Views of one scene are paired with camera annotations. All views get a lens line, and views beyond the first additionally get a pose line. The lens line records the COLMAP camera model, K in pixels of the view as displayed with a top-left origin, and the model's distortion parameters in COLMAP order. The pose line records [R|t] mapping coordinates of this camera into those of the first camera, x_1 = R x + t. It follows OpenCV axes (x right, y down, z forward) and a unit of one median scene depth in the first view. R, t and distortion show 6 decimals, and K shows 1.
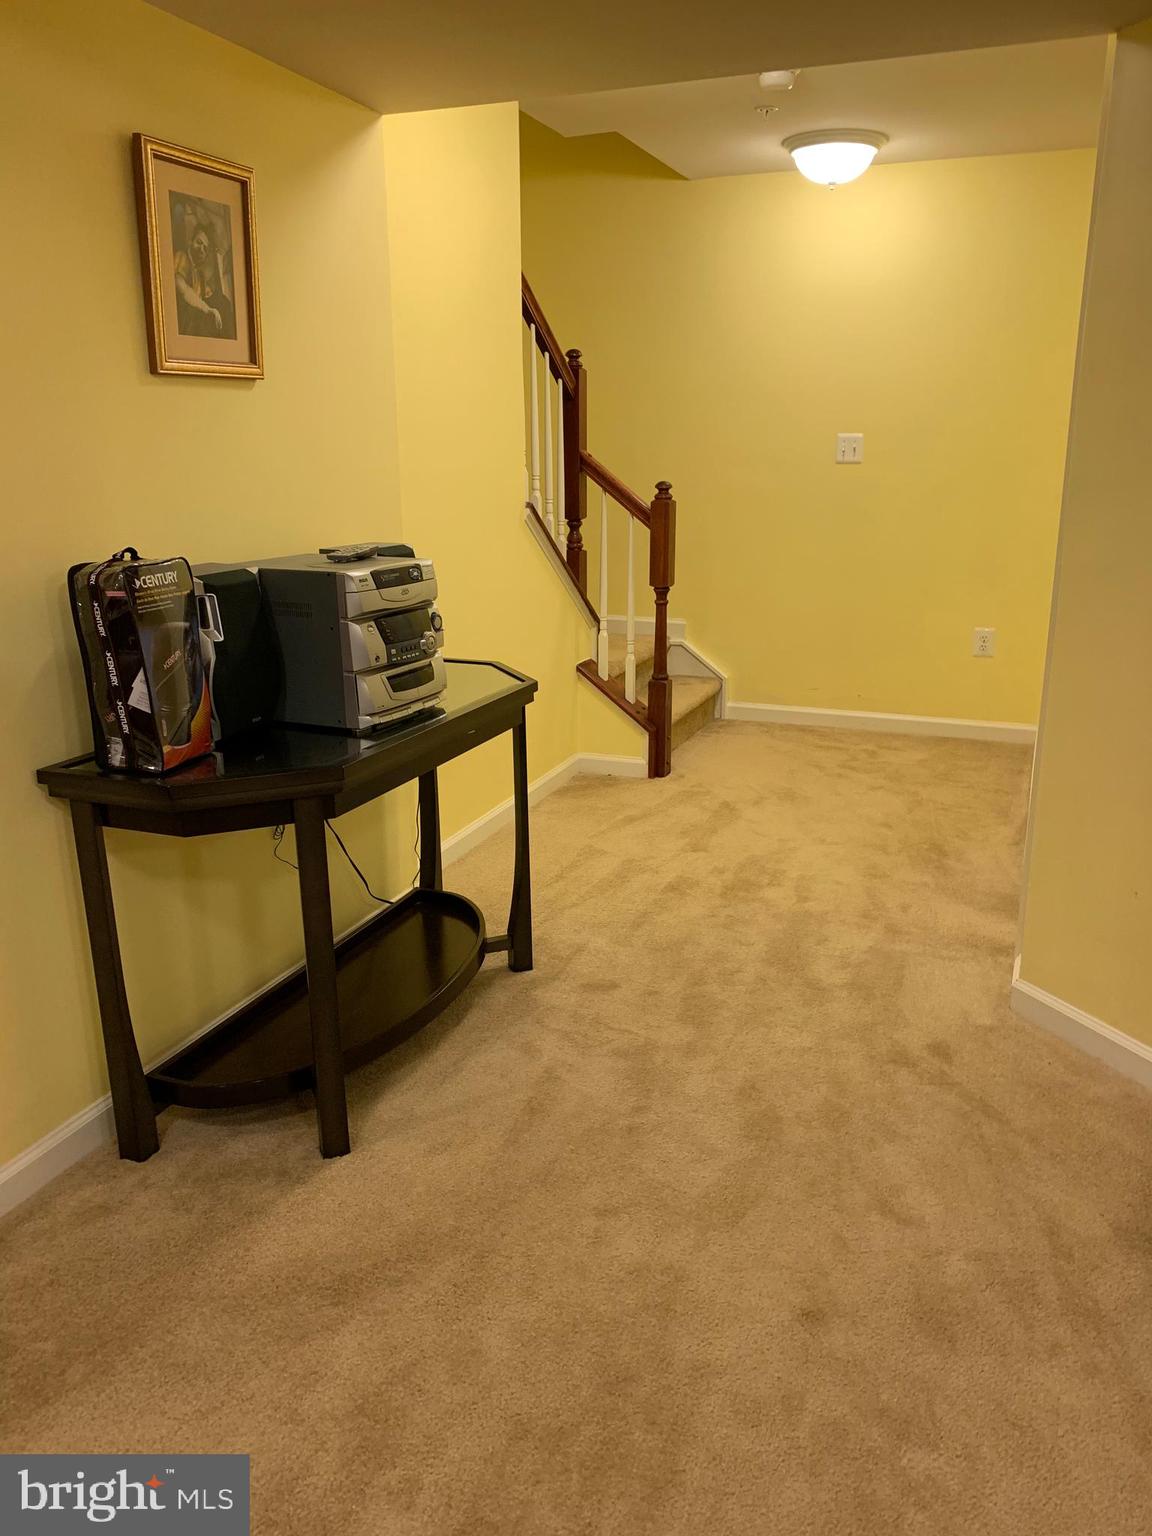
lens RADIAL K [[1180.2, 0, 578.6], [0, 1180.2, 760.2], [0, 0, 1]] dist [0.034033, -0.042584]
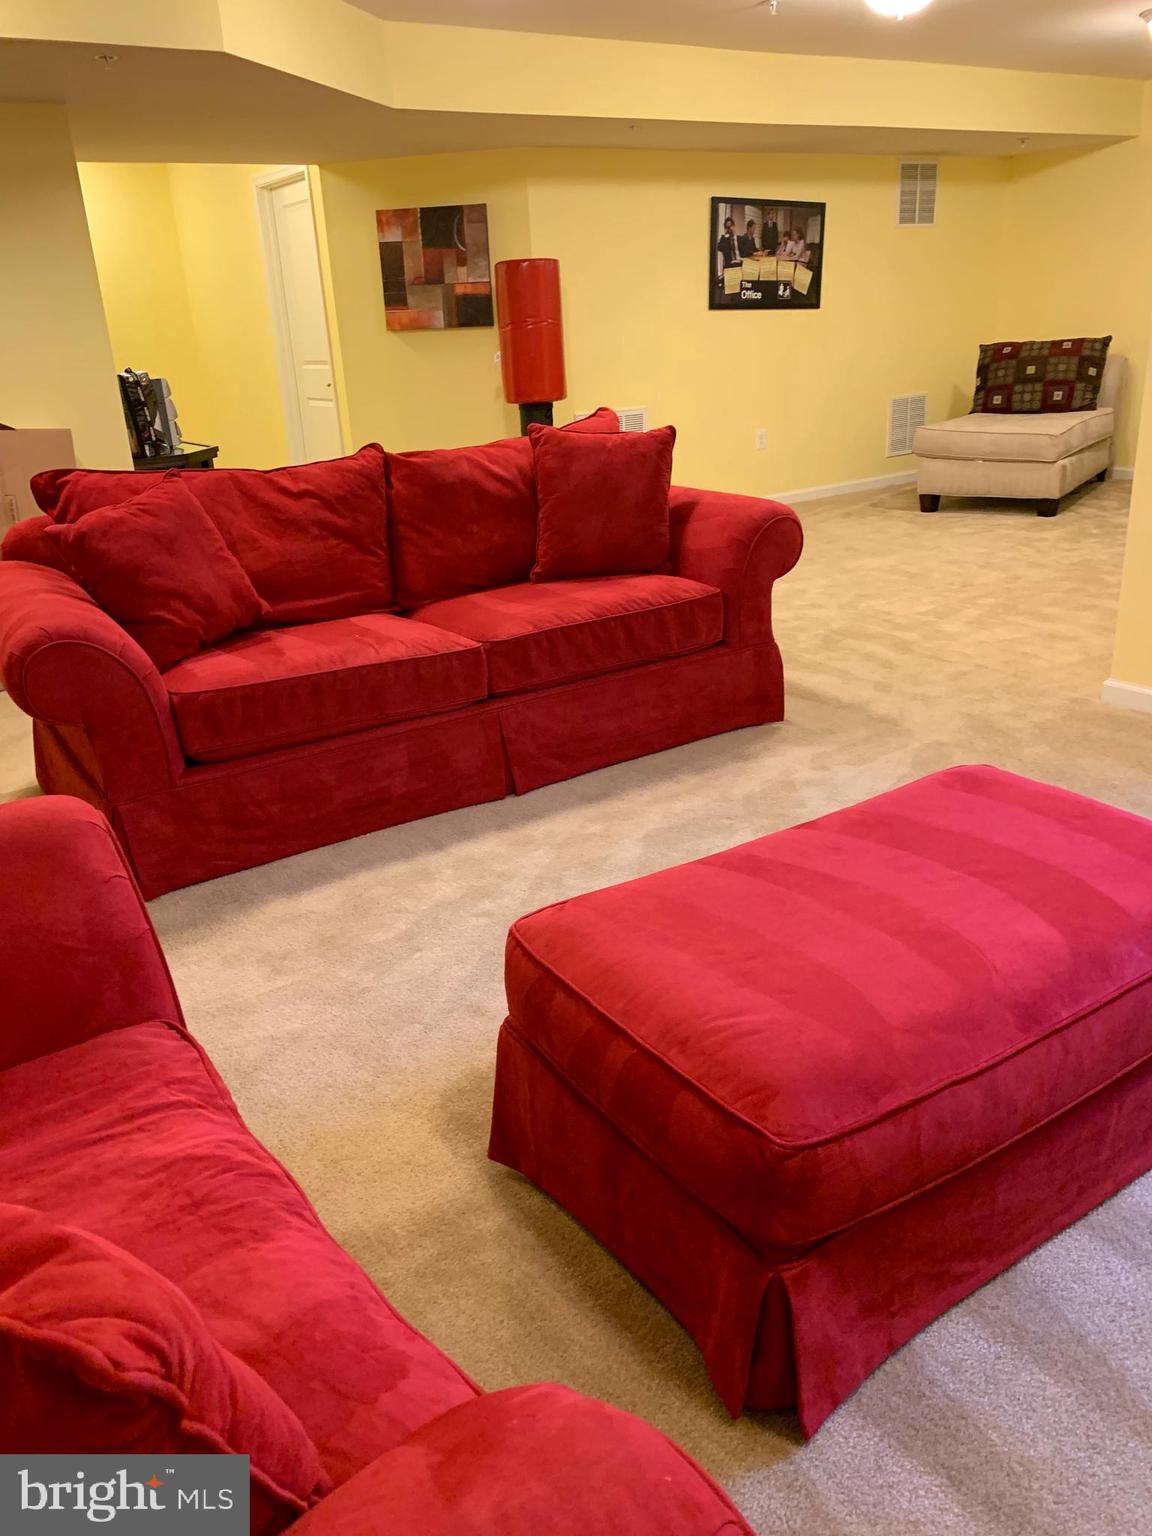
lens RADIAL K [[1180.2, 0, 578.6], [0, 1180.2, 760.2], [0, 0, 1]] dist [0.034033, -0.042584]
pose [[0.550697, -0.318583, 0.771517, -1.204255], [0.272925, 0.942218, 0.194262, 0.220794], [-0.788825, 0.103587, 0.605825, -0.693710]]
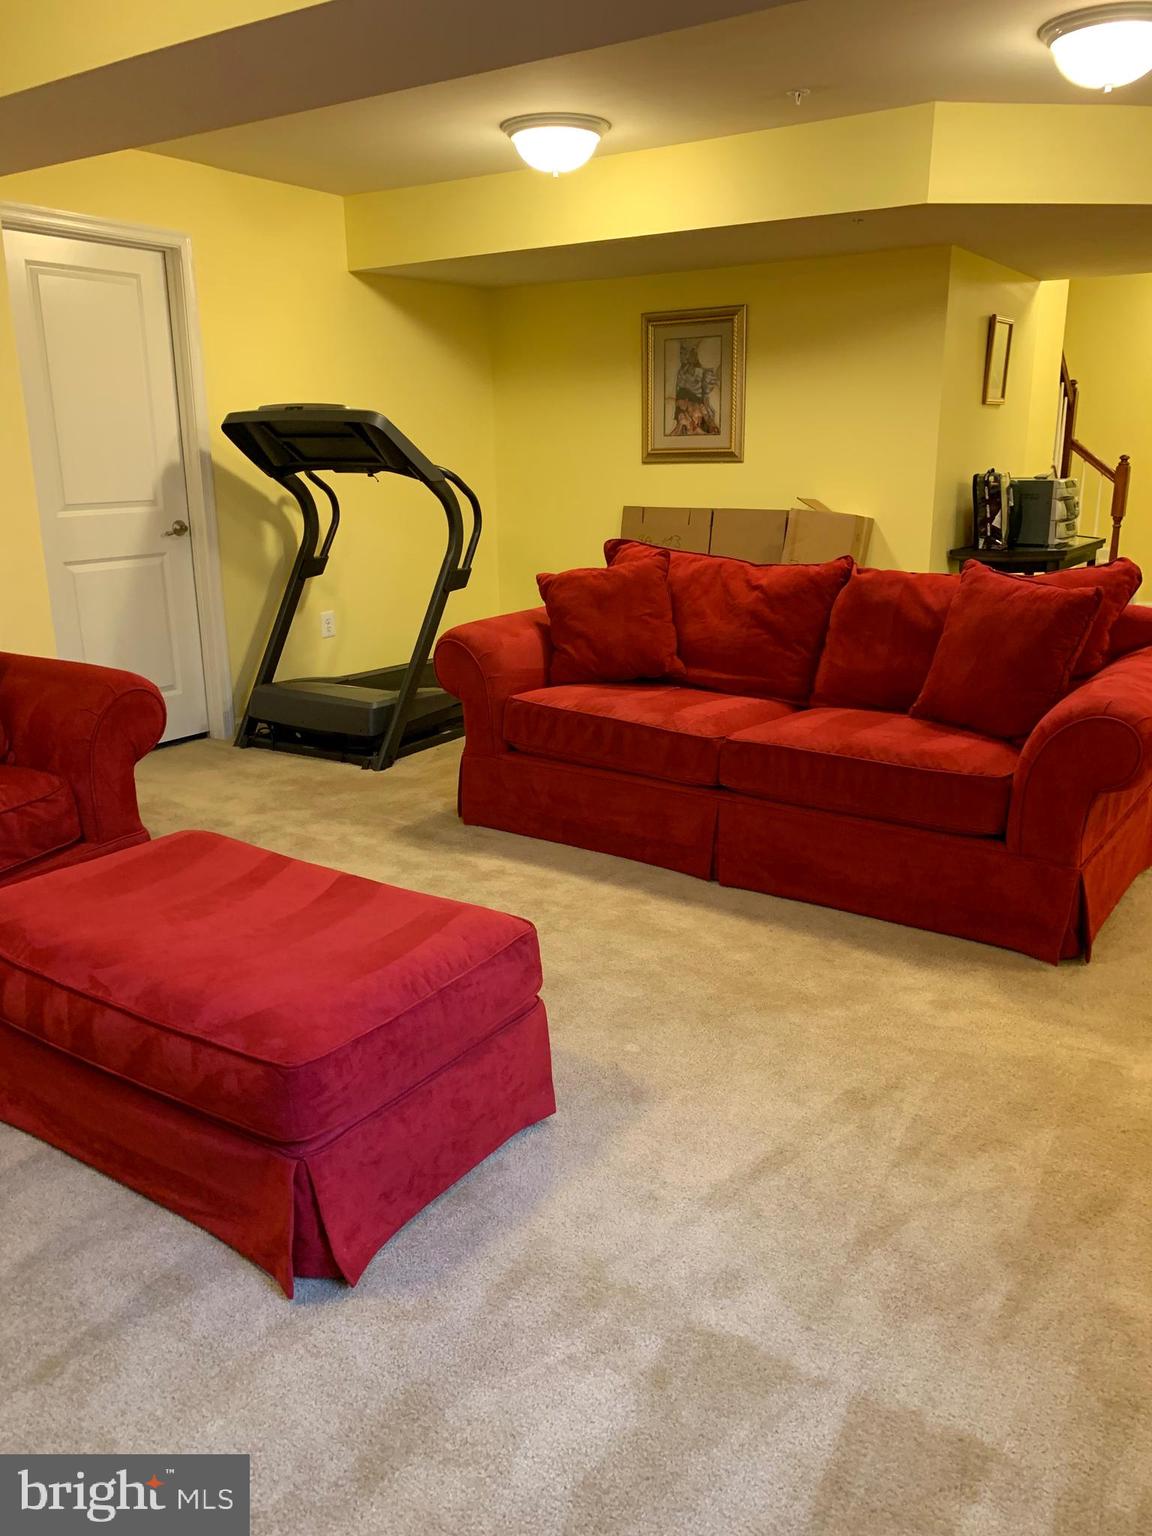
lens RADIAL K [[1180.2, 0, 578.6], [0, 1180.2, 760.2], [0, 0, 1]] dist [0.034033, -0.042584]
pose [[0.976864, 0.047620, -0.208494, -0.416938], [-0.048432, 0.998826, 0.001214, 0.316419], [0.208307, 0.008912, 0.978023, -1.102773]]
